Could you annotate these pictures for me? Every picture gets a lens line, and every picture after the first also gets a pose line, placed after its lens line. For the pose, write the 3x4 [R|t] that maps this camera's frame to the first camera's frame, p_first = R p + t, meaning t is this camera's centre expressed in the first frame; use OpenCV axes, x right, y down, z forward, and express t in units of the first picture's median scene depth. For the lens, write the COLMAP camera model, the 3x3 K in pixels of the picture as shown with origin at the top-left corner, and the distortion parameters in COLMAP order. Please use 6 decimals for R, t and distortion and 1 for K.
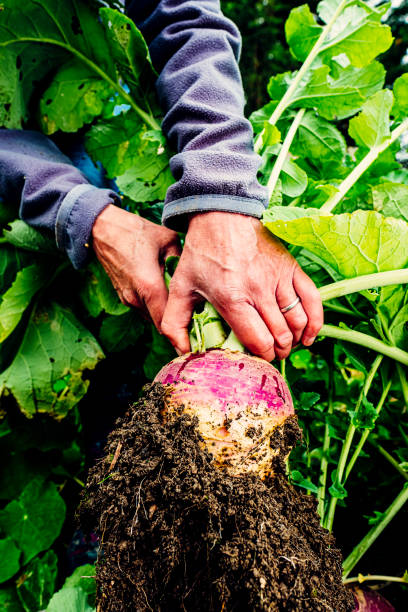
lens RADIAL K [[447.0, 0, 206.7], [0, 447.0, 288.1], [0, 0, 1]] dist [-0.048487, 0.004661]
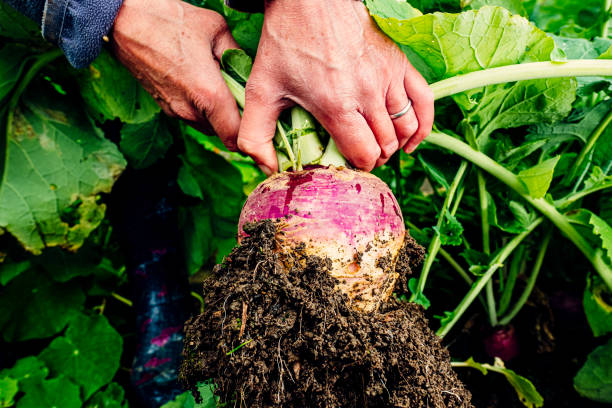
lens RADIAL K [[447.0, 0, 303.1], [0, 447.0, 201.0], [0, 0, 1]] dist [-0.048487, 0.004661]
pose [[0.965168, -0.120357, 0.232305, -0.241535], [0.041345, 0.946913, 0.318821, -0.082926], [-0.258345, -0.298111, 0.918906, 0.251460]]
